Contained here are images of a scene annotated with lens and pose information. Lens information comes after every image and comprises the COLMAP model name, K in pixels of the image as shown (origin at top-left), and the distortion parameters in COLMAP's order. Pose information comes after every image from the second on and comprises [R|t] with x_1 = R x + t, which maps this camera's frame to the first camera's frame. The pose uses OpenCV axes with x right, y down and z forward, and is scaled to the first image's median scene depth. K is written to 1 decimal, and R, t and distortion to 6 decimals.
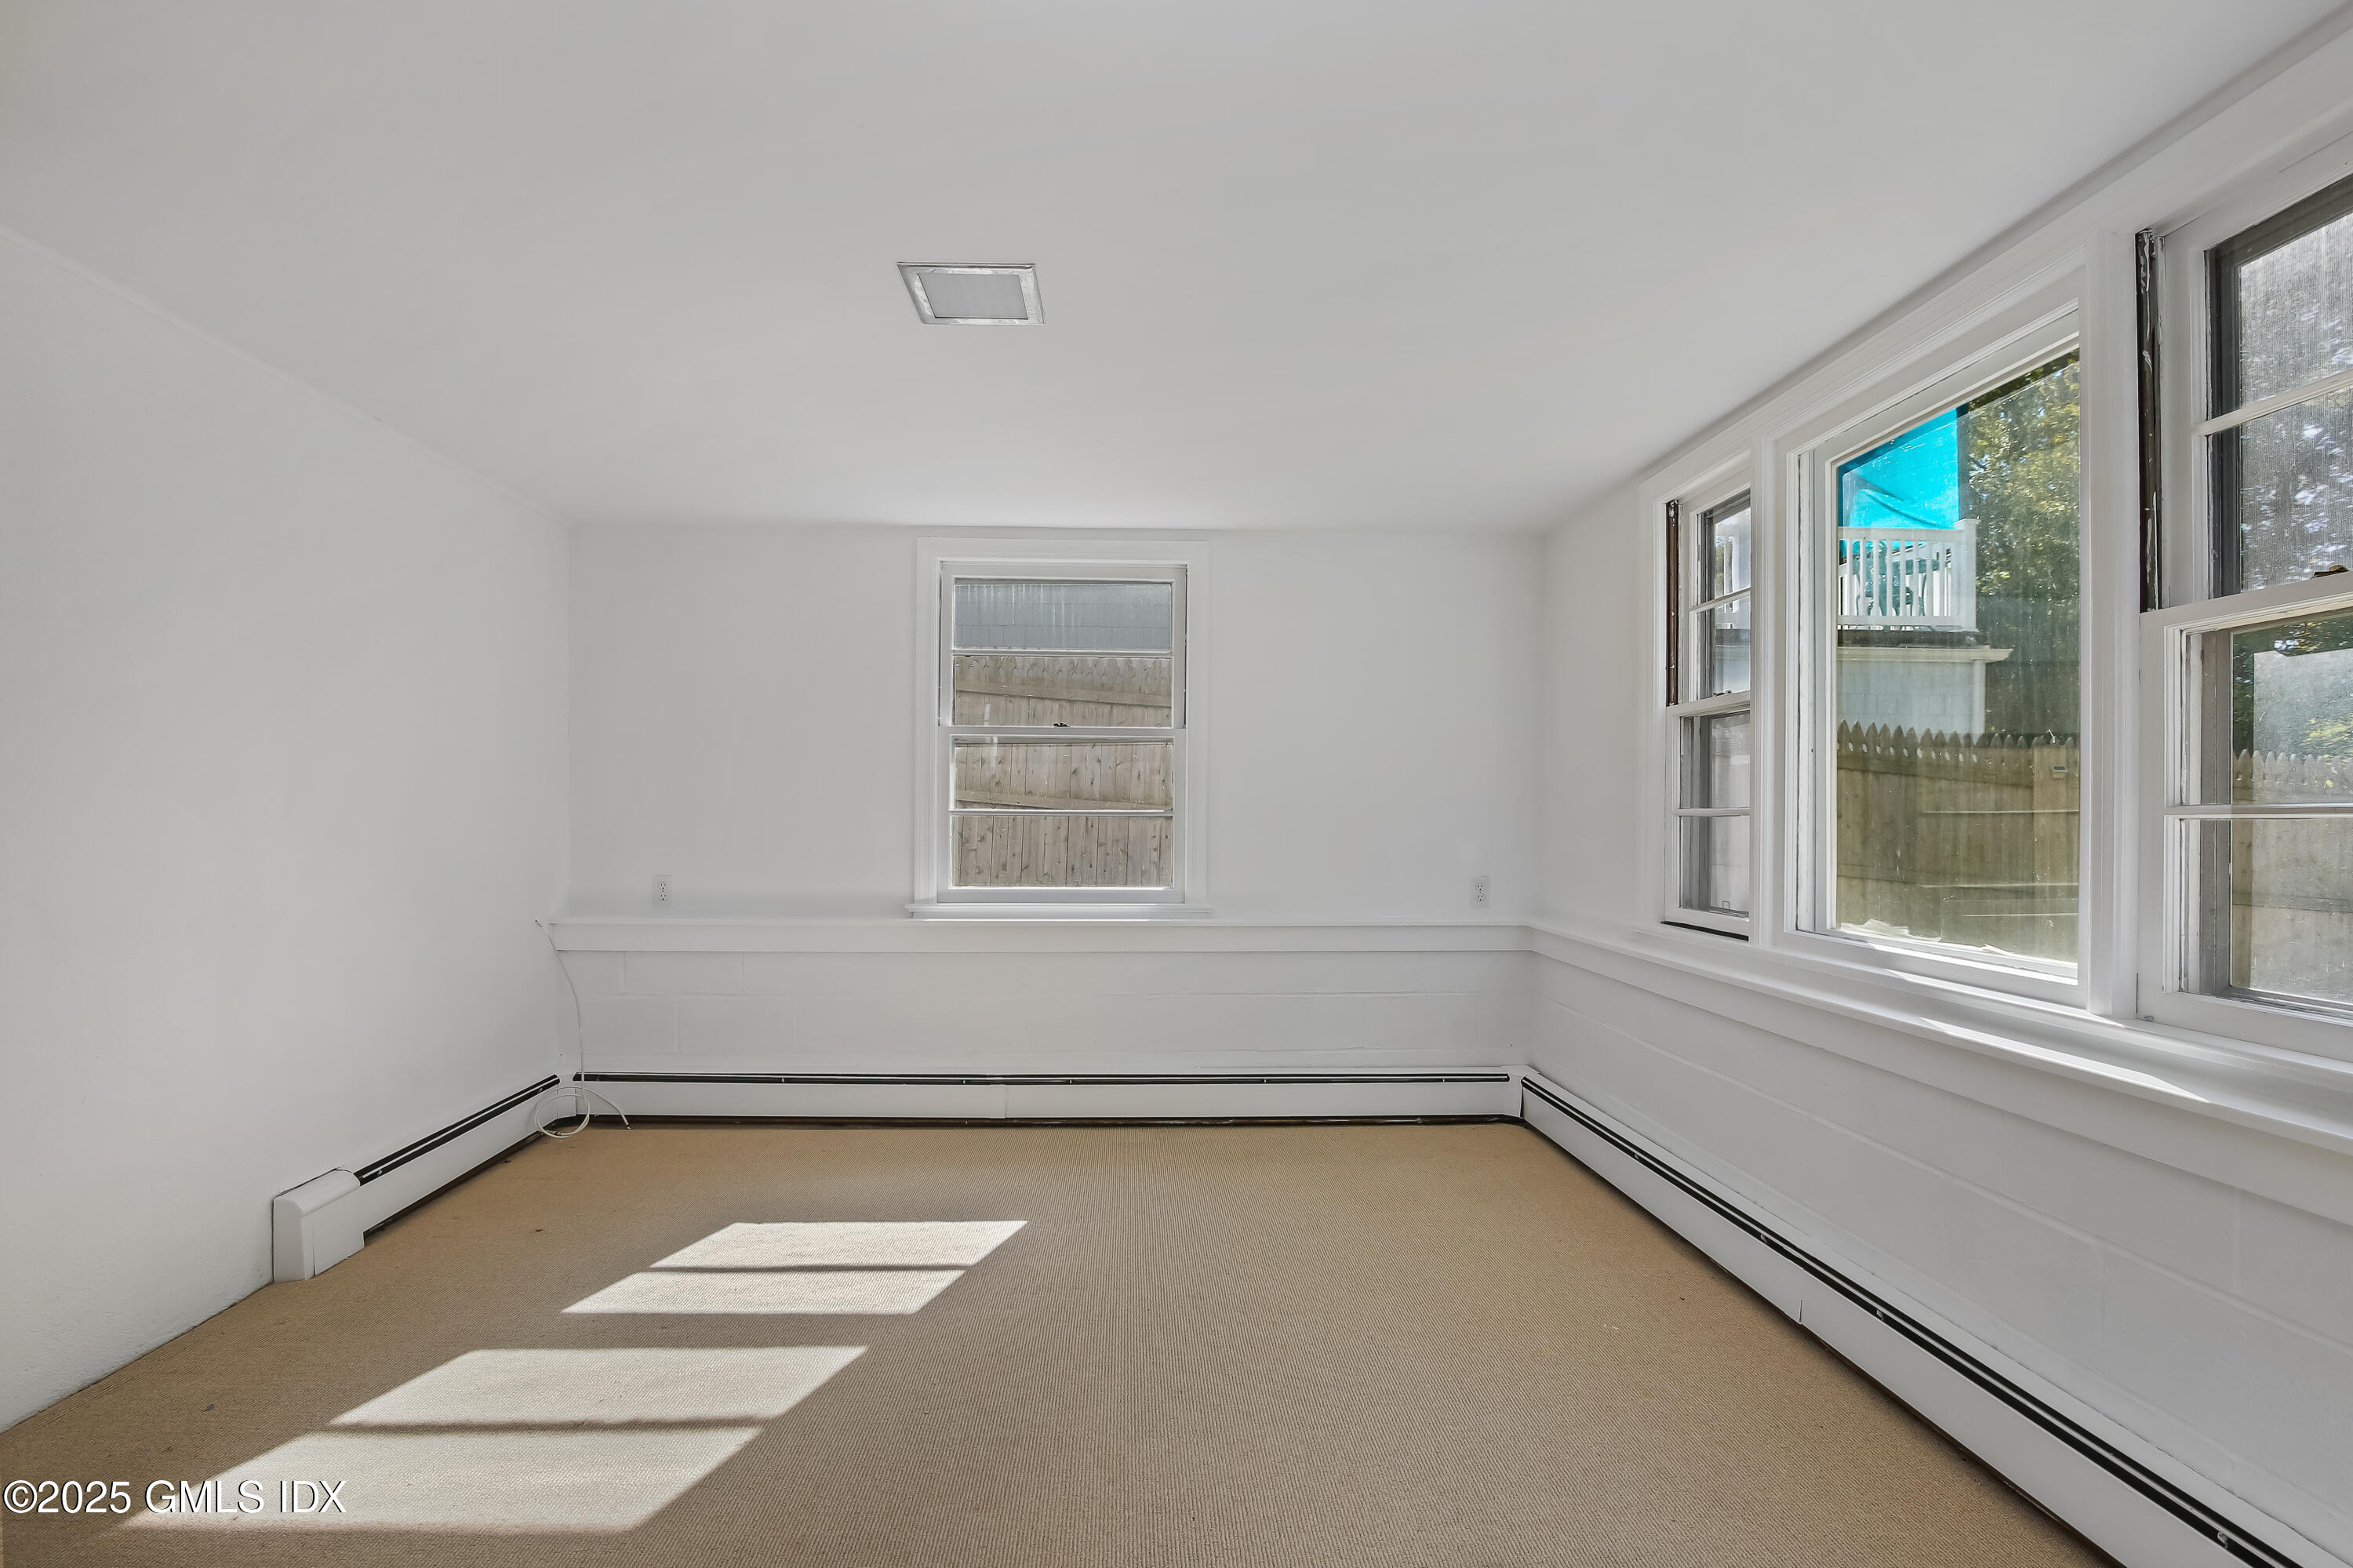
lens RADIAL K [[1074.0, 0, 1205.3], [0, 1074.0, 824.8], [0, 0, 1]] dist [-0.020003, -0.000046]
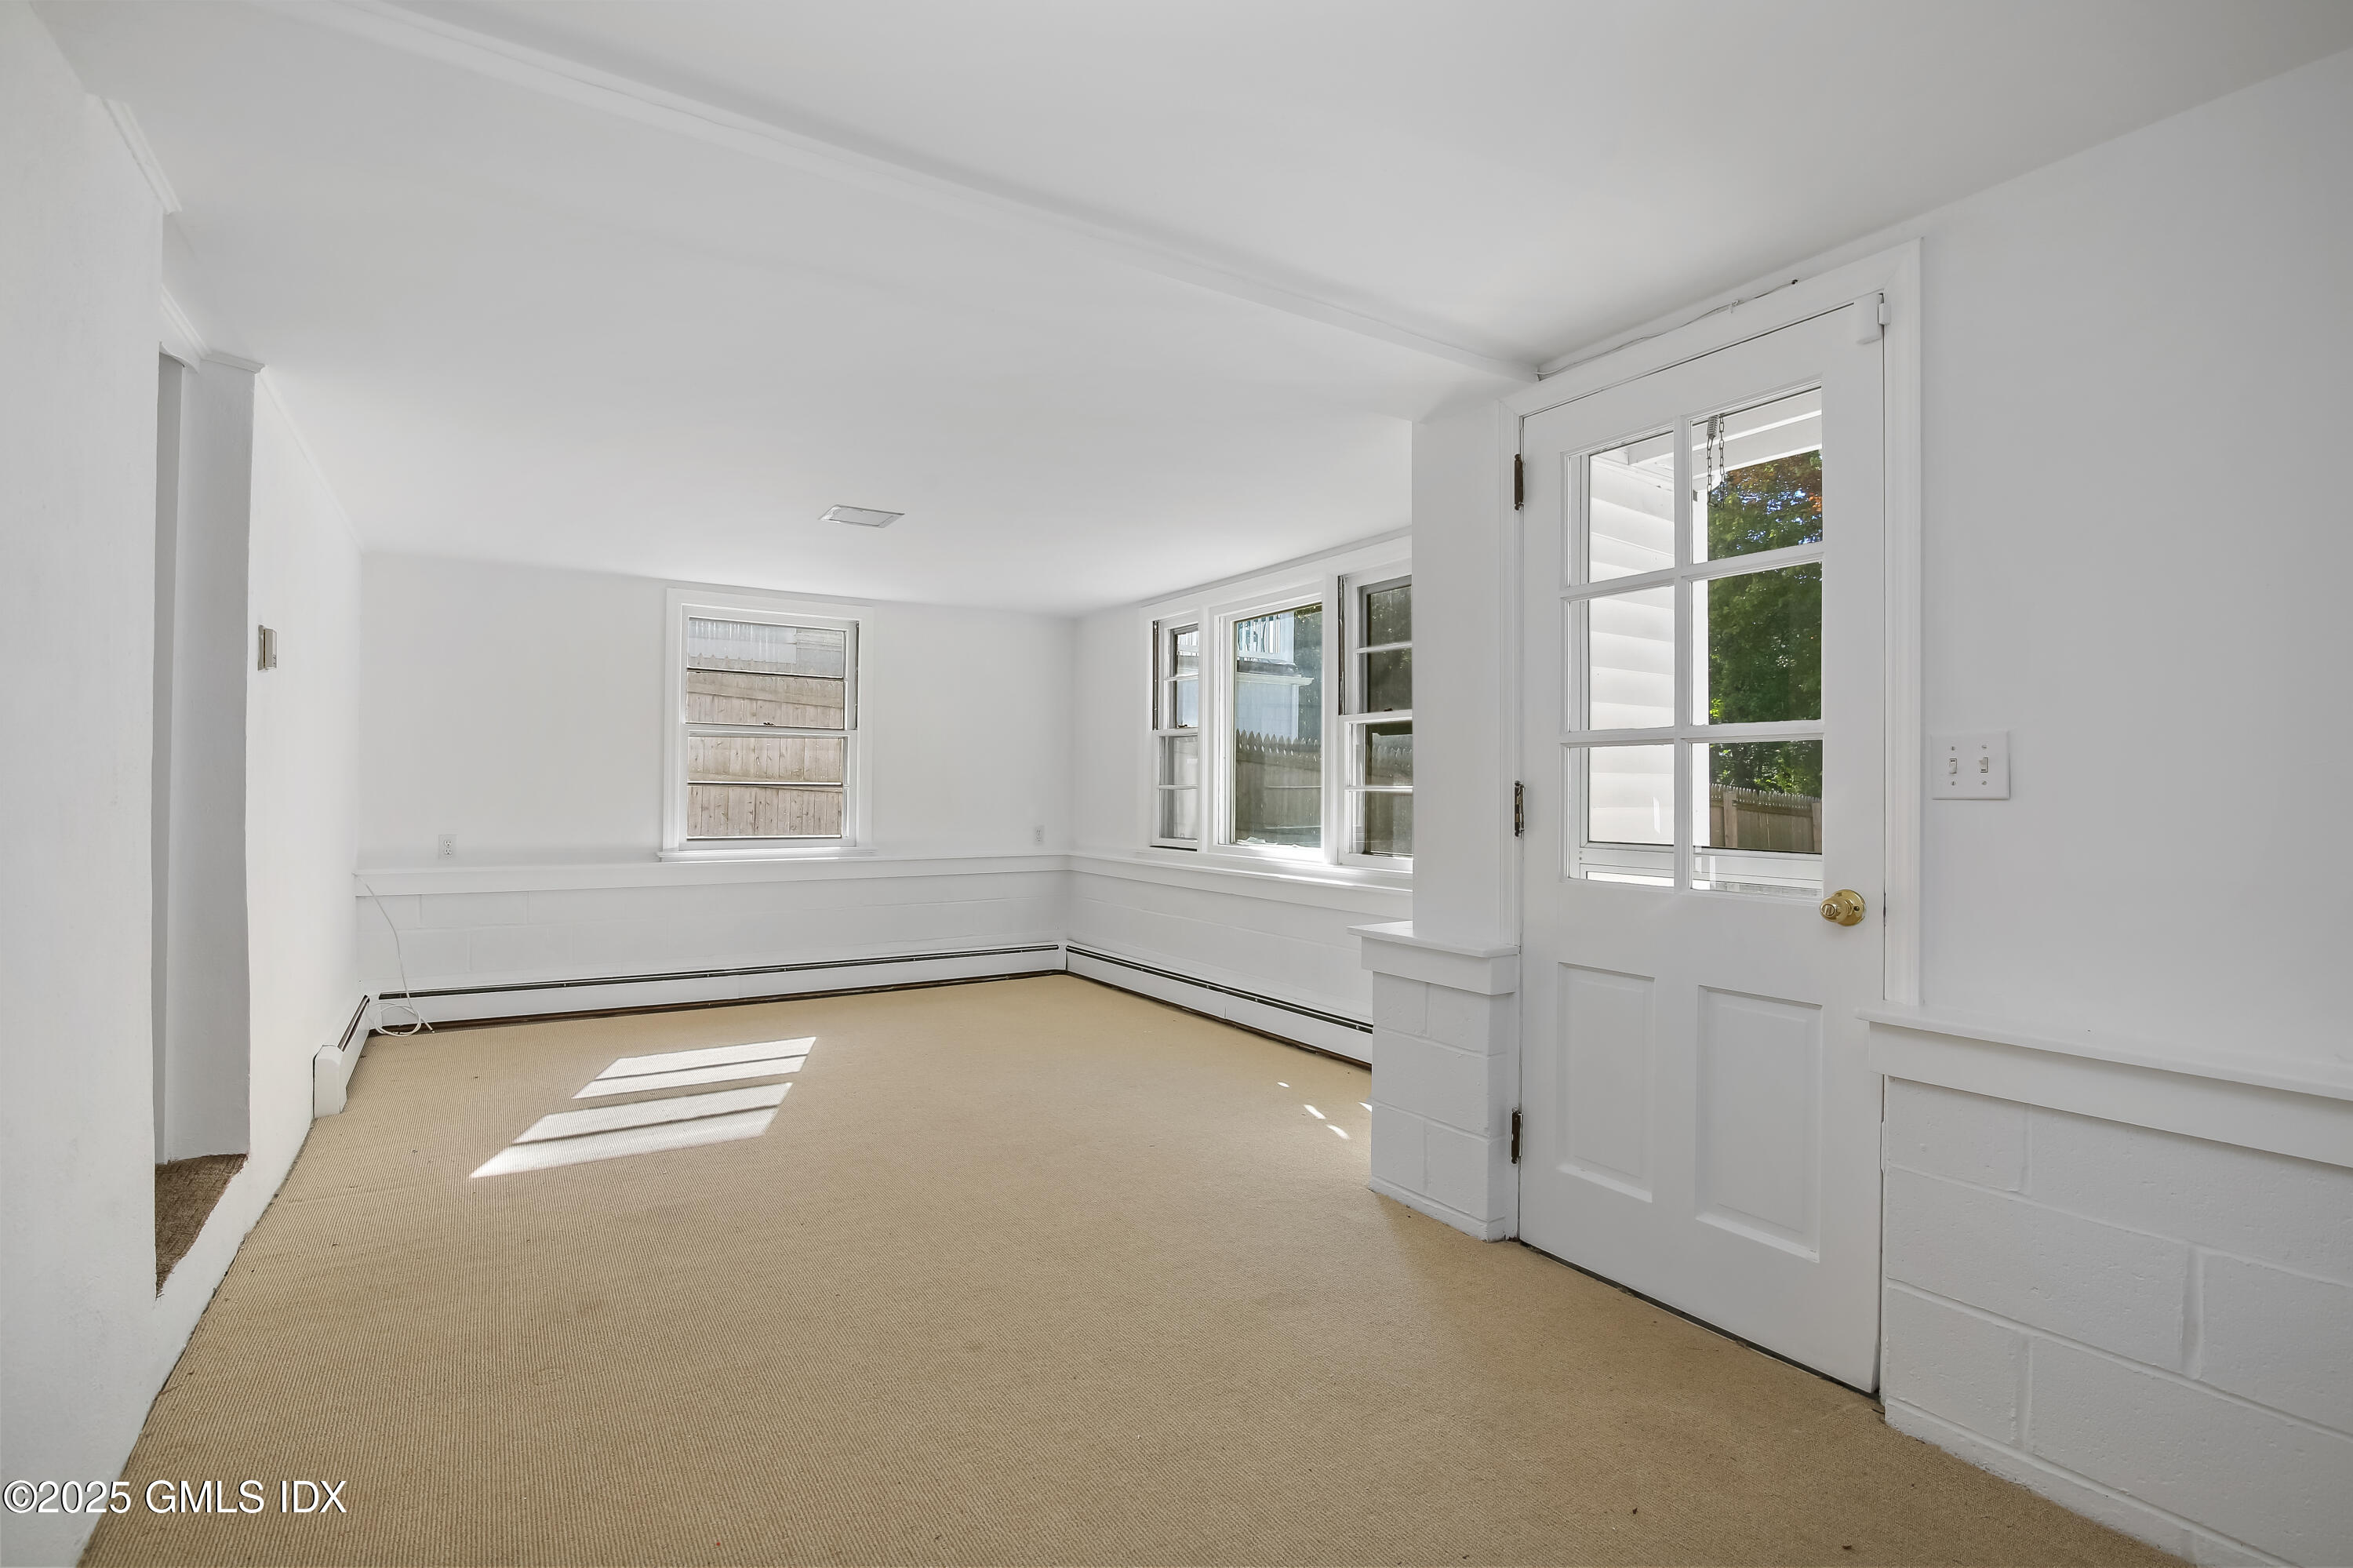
lens RADIAL K [[1074.0, 0, 1181.2], [0, 1074.0, 782.5], [0, 0, 1]] dist [-0.020003, -0.000046]
pose [[0.867730, 0.002432, 0.497031, -0.439757], [0.002576, 0.999953, -0.009390, -0.001469], [-0.497030, 0.009429, 0.867682, -0.625000]]
